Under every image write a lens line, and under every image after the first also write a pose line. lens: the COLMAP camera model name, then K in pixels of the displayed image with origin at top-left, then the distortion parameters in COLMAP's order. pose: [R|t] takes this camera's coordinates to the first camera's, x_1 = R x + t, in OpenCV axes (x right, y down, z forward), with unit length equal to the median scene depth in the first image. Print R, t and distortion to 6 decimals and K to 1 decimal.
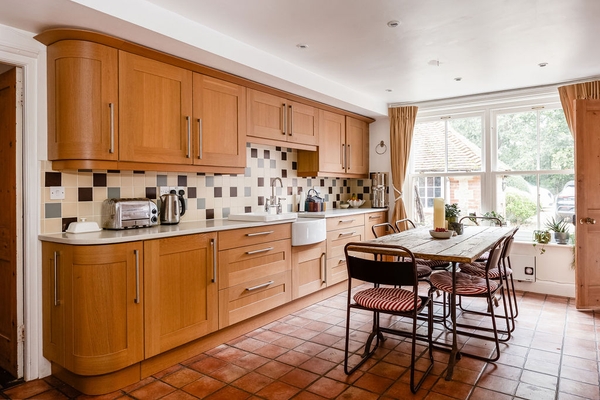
lens RADIAL K [[394.9, 0, 299.7], [0, 394.9, 186.6], [0, 0, 1]] dist [0.001905, -0.000316]
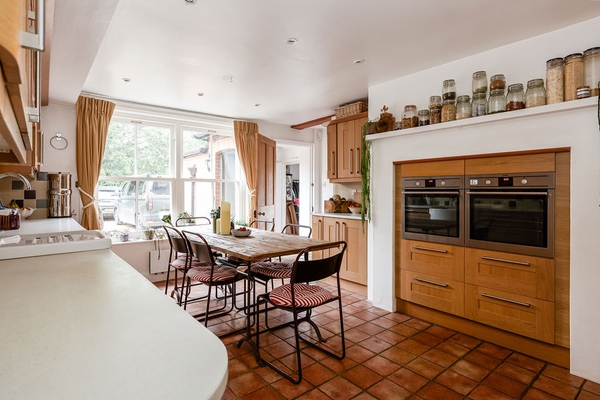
lens RADIAL K [[316.8, 0, 299.3], [0, 316.8, 189.3], [0, 0, 1]] dist [0.001814, -0.000450]
pose [[0.257218, 0.010076, 0.966301, -0.336360], [-0.002916, 0.999949, -0.009651, 0.003176], [-0.966349, -0.000336, 0.257234, 0.435328]]
